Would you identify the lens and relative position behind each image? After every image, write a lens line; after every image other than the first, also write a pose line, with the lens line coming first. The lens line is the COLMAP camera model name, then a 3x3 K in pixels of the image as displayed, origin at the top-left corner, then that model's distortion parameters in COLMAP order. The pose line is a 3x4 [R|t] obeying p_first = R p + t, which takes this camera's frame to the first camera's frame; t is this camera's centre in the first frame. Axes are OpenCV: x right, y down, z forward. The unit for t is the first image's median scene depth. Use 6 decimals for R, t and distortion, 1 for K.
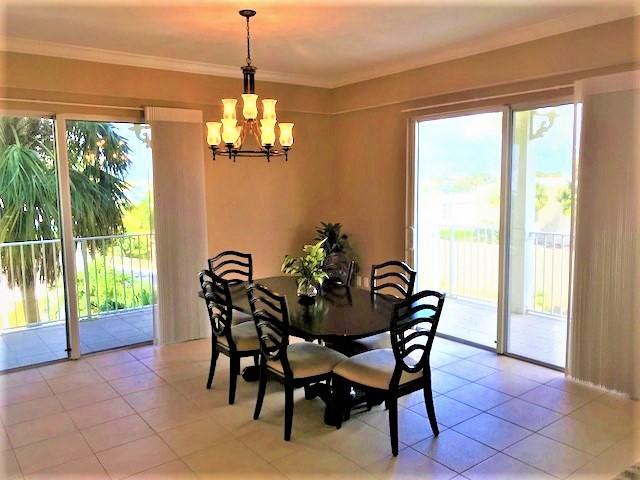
lens RADIAL K [[523.2, 0, 318.5], [0, 523.2, 237.6], [0, 0, 1]] dist [0.006998, 0.017032]
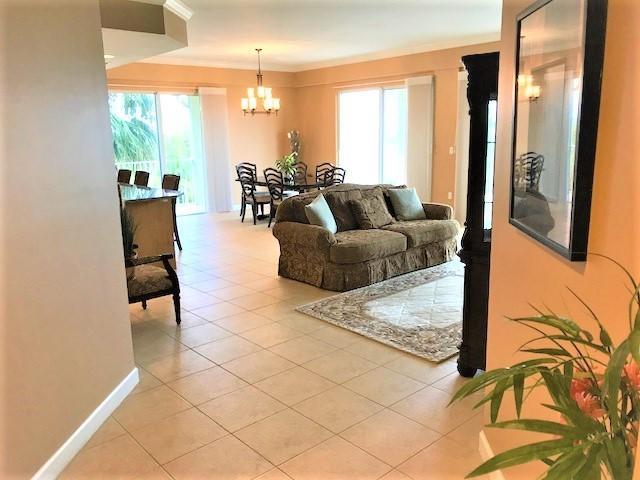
lens RADIAL K [[523.2, 0, 320.8], [0, 523.2, 244.2], [0, 0, 1]] dist [0.006998, 0.017032]
pose [[0.996872, -0.026140, 0.074584, -0.052406], [0.018169, 0.994241, 0.105616, 0.160140], [-0.076915, -0.103930, 0.991606, -1.242614]]
